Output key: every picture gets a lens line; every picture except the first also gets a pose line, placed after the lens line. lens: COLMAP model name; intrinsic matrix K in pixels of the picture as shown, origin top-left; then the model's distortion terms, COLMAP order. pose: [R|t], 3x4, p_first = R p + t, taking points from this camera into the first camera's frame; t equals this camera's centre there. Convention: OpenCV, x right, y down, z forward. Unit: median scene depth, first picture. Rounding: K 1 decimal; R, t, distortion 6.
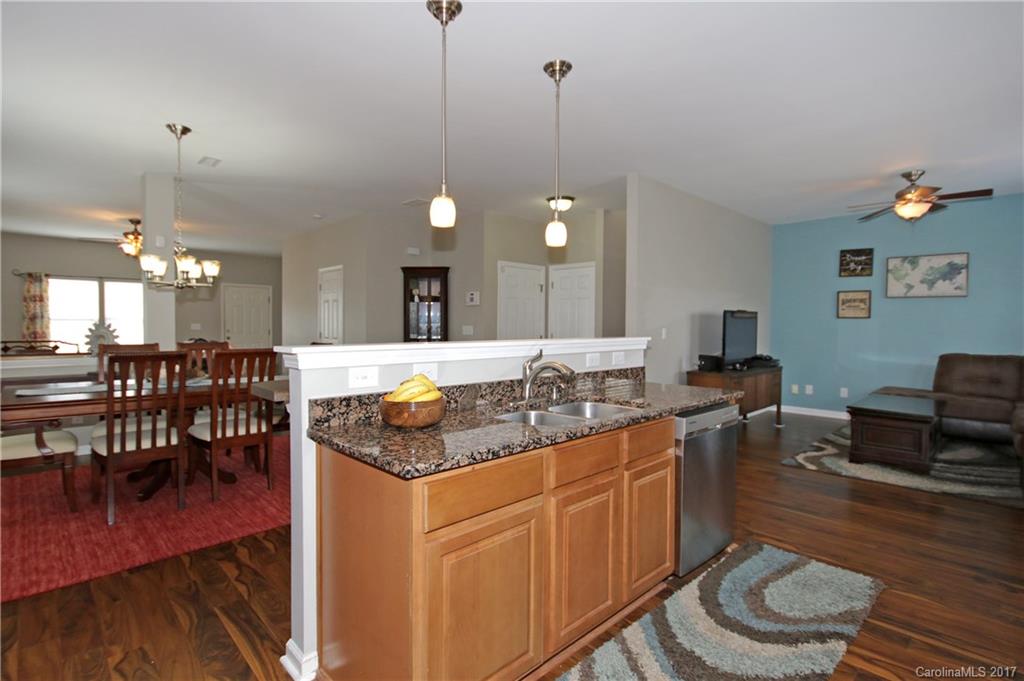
lens RADIAL K [[494.2, 0, 489.4], [0, 494.2, 336.7], [0, 0, 1]] dist [-0.014886, -0.000930]
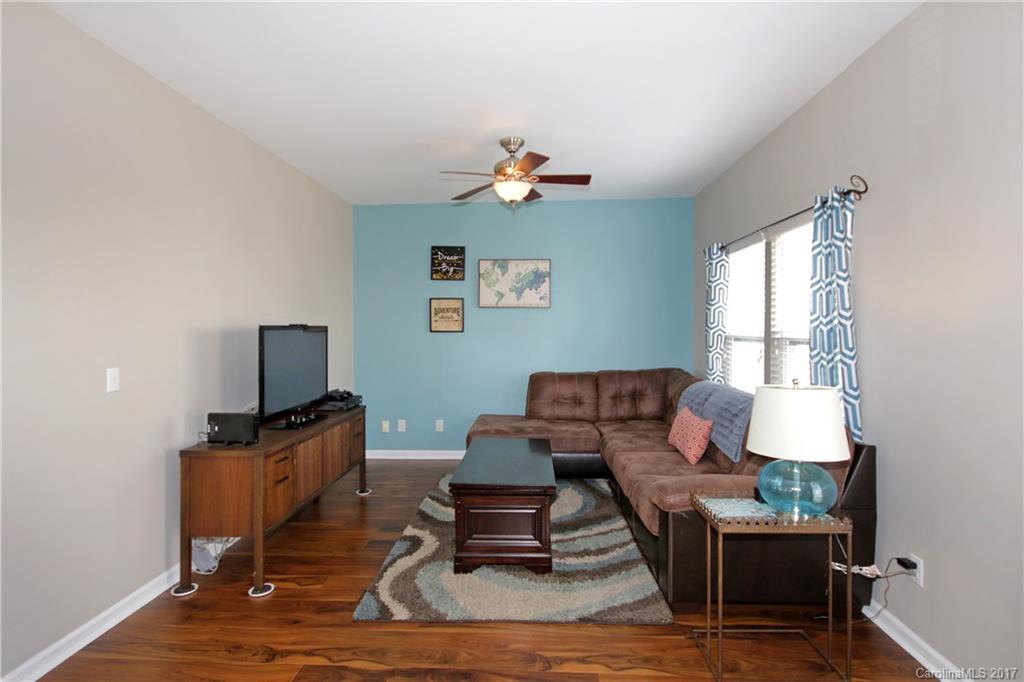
lens RADIAL K [[494.2, 0, 489.4], [0, 494.2, 337.2], [0, 0, 1]] dist [-0.014886, -0.000930]
pose [[0.737895, -0.020697, 0.674598, 0.266954], [0.025628, 0.999668, 0.002637, -0.031964], [-0.674429, 0.015343, 0.738180, 0.382908]]
